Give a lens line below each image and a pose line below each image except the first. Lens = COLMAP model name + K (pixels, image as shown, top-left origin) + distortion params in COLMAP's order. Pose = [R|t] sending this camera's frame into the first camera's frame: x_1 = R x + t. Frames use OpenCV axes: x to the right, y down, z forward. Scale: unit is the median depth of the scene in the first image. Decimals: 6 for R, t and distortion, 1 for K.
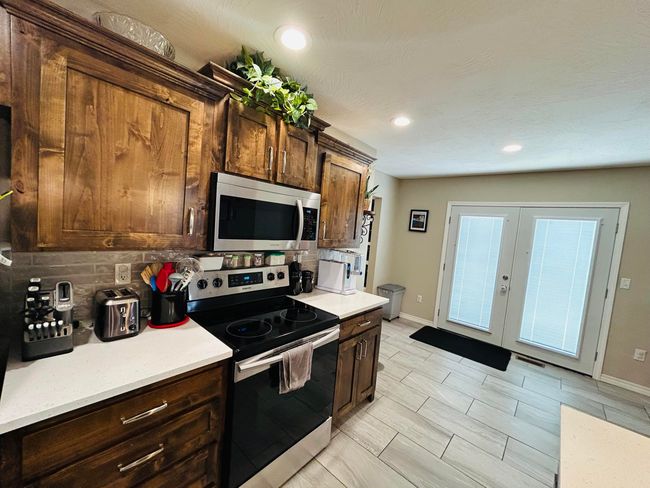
lens RADIAL K [[263.0, 0, 325.3], [0, 263.0, 245.4], [0, 0, 1]] dist [0.002625, 0.000395]
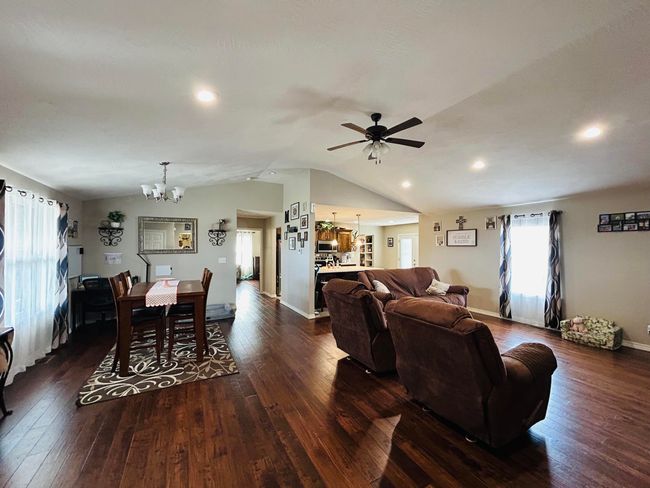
lens RADIAL K [[263.0, 0, 325.4], [0, 263.0, 243.9], [0, 0, 1]] dist [0.002625, 0.000395]
pose [[0.927298, -0.084405, -0.364684, 0.915552], [0.046807, 0.992745, -0.110750, 0.235062], [0.371386, 0.085629, 0.924522, -2.134383]]
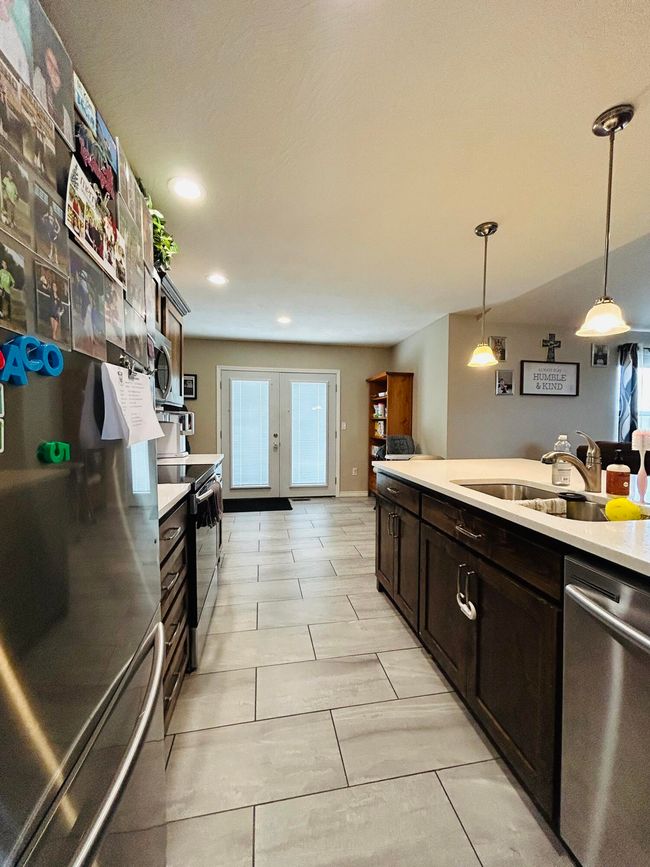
lens RADIAL K [[346.7, 0, 327.3], [0, 346.7, 432.6], [0, 0, 1]] dist [0.000064, -0.000007]
pose [[0.609643, -0.102435, 0.786030, -0.349125], [0.108649, 0.993054, 0.045147, 0.070201], [-0.785195, 0.057877, 0.616538, -0.086446]]
